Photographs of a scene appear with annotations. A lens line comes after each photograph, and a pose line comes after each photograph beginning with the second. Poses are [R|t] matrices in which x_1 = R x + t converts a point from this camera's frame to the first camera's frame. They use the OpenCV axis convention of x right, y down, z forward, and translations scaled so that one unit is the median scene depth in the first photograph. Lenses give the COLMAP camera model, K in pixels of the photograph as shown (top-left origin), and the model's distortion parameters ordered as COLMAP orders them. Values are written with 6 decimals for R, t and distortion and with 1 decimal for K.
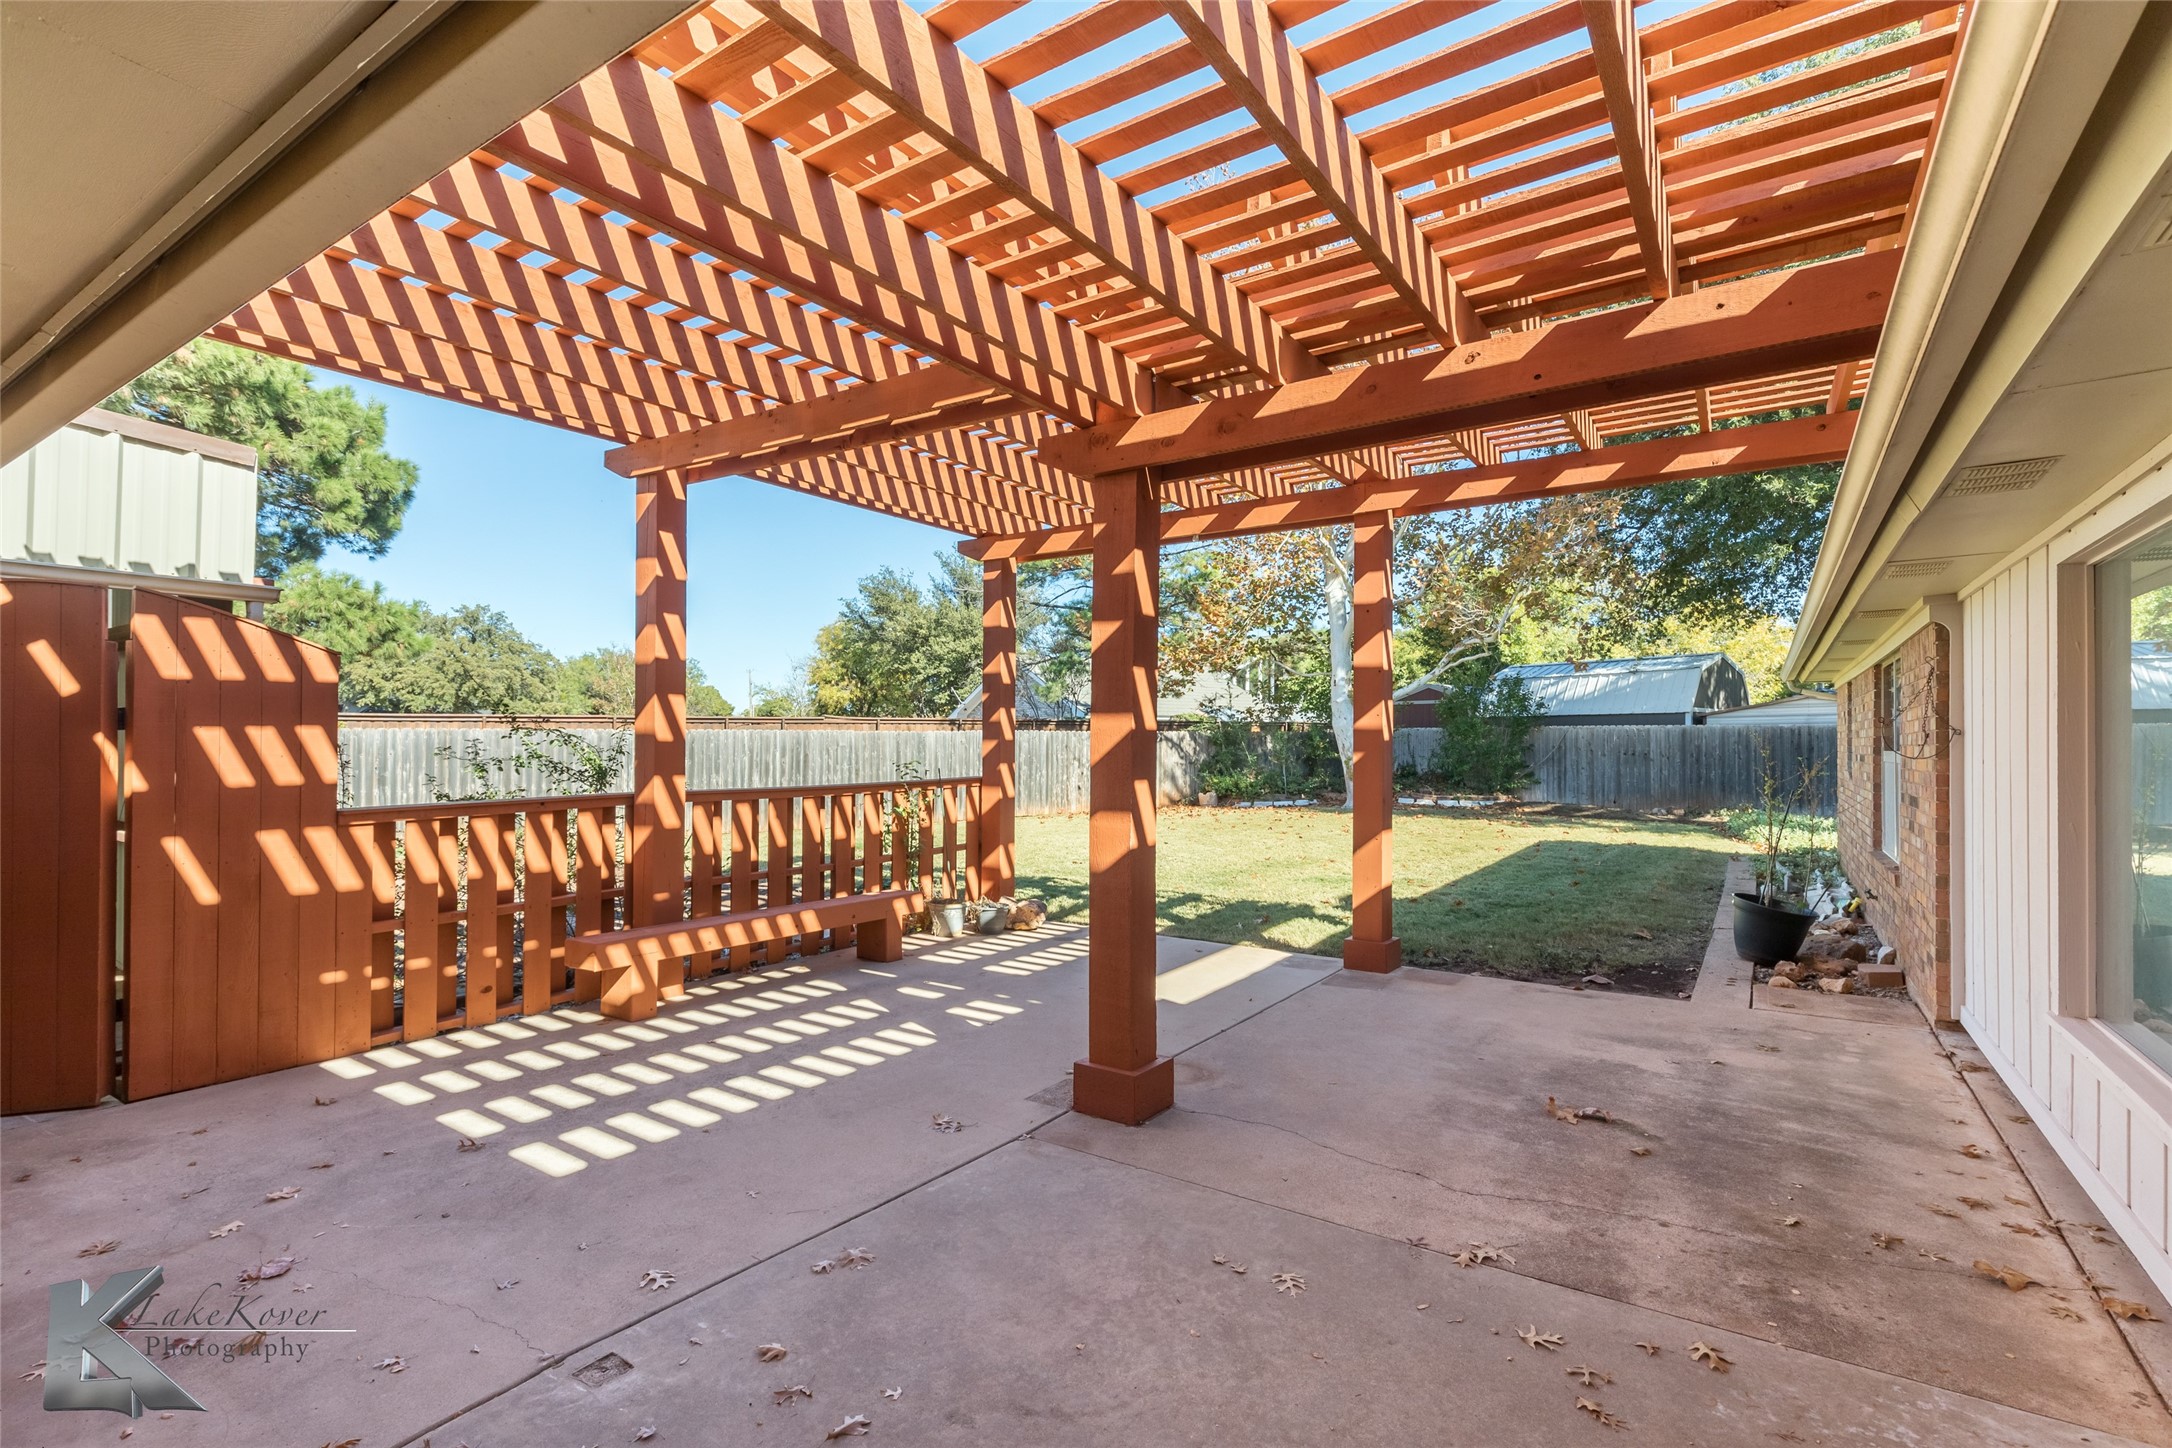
lens RADIAL K [[1008.0, 0, 1058.3], [0, 1008.0, 737.2], [0, 0, 1]] dist [0.008577, -0.002502]
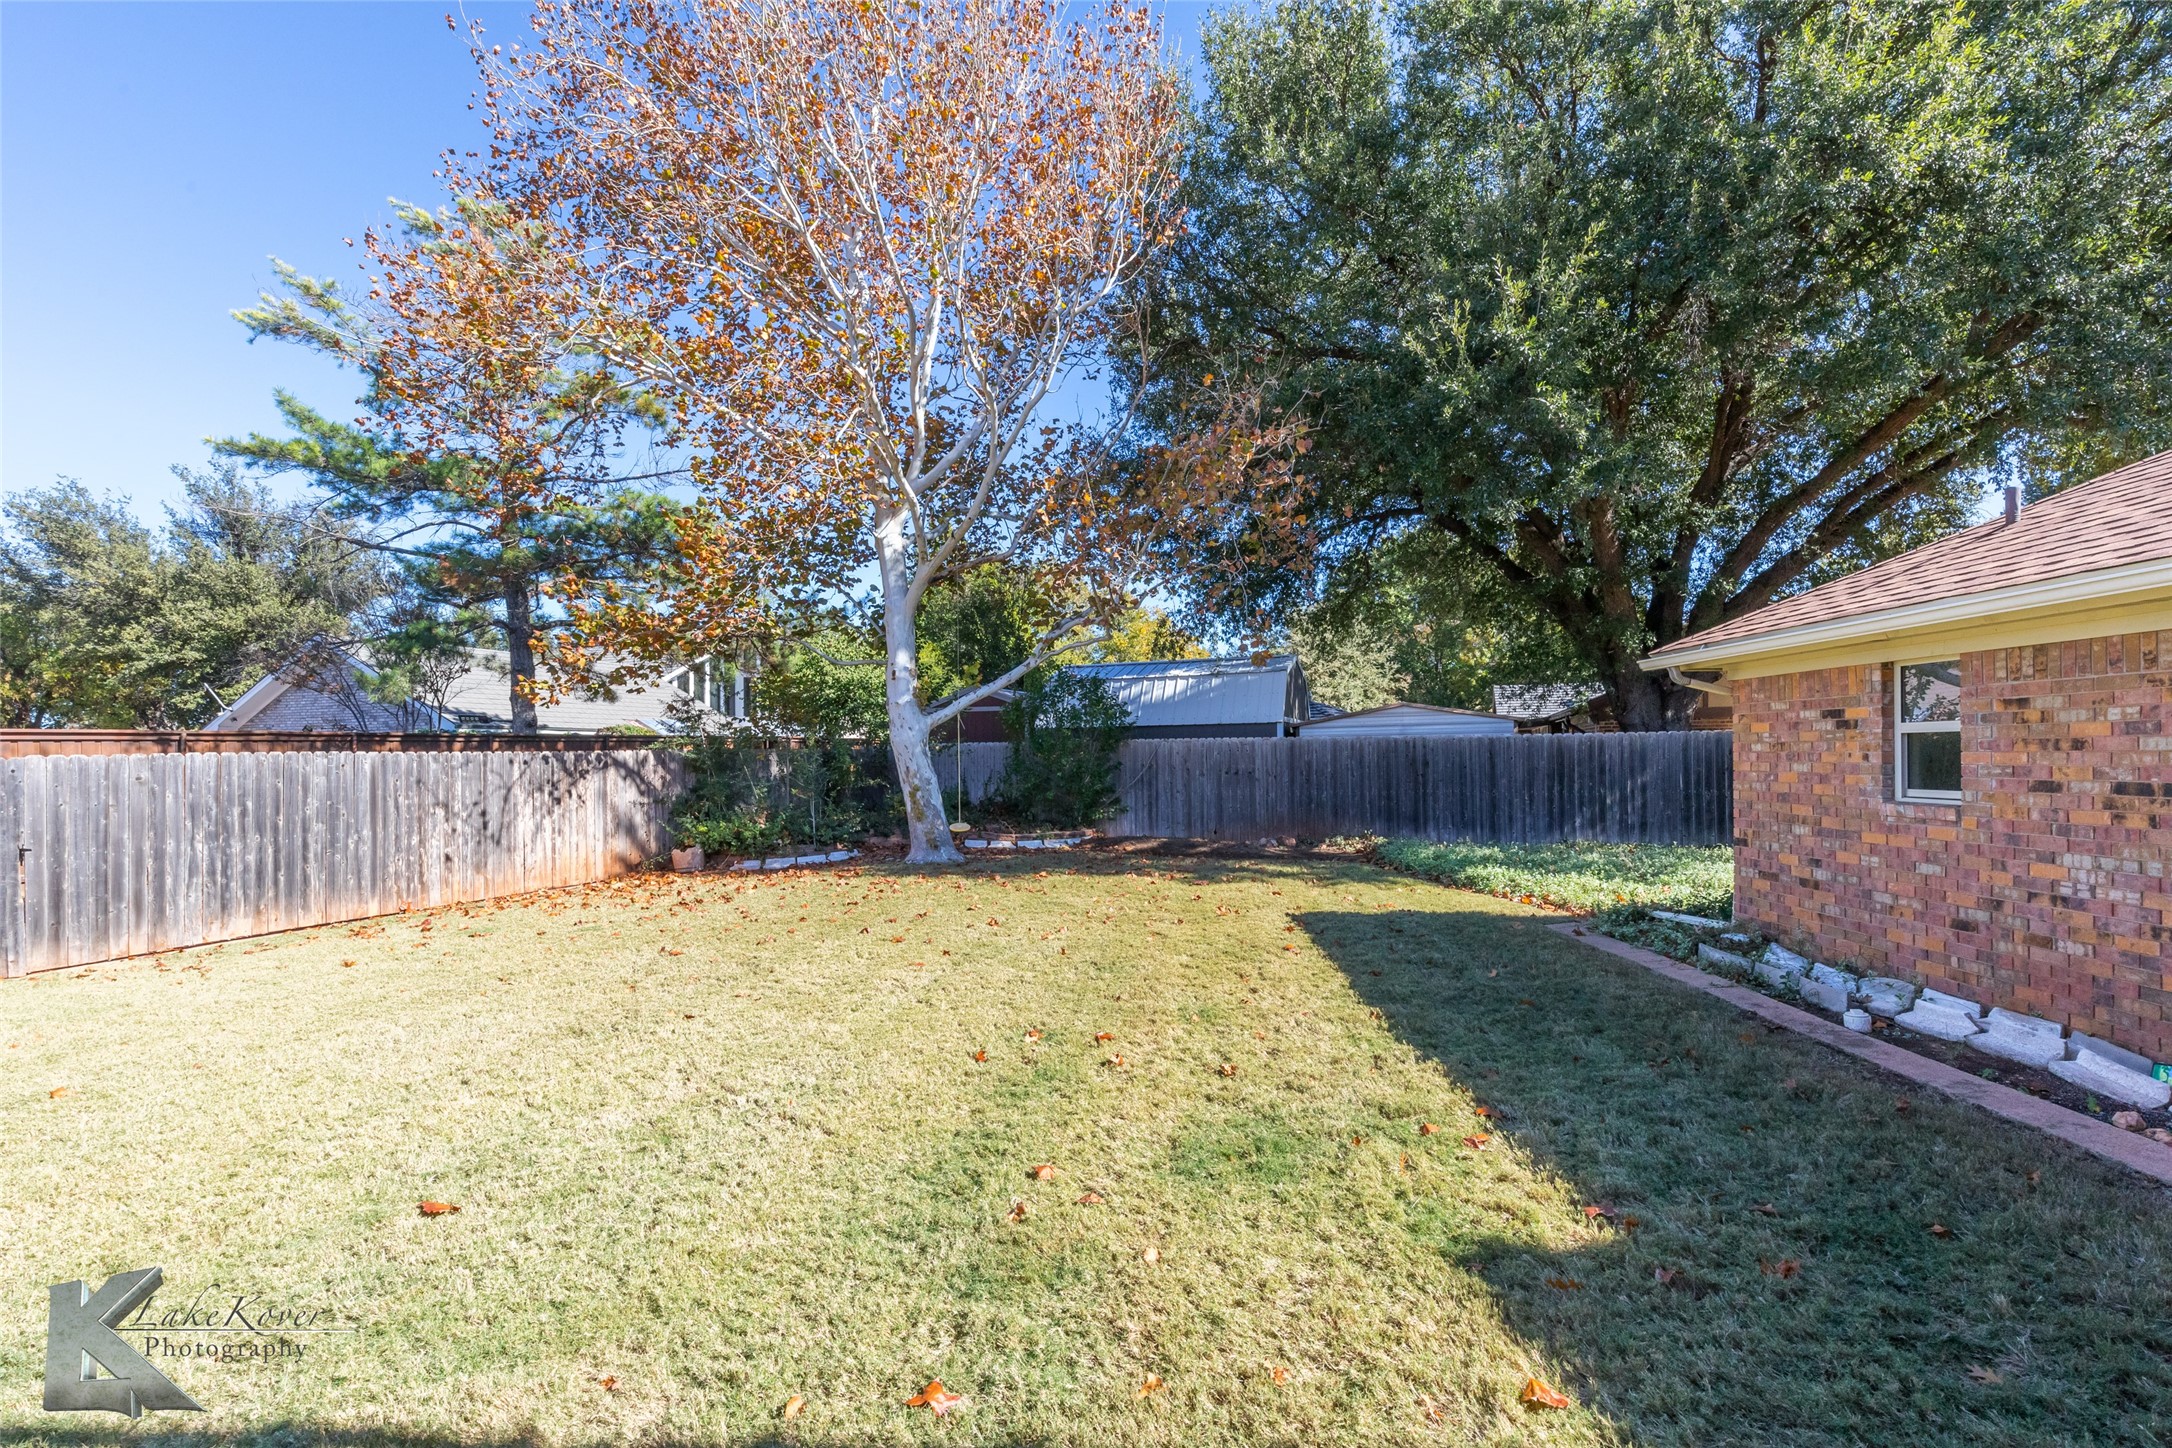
lens RADIAL K [[1008.0, 0, 1044.1], [0, 1008.0, 748.6], [0, 0, 1]] dist [0.008577, -0.002502]
pose [[0.850225, -0.008482, 0.526351, 0.009410], [0.011674, 0.999928, -0.002745, -0.002478], [-0.526290, 0.008479, 0.850263, 0.413684]]
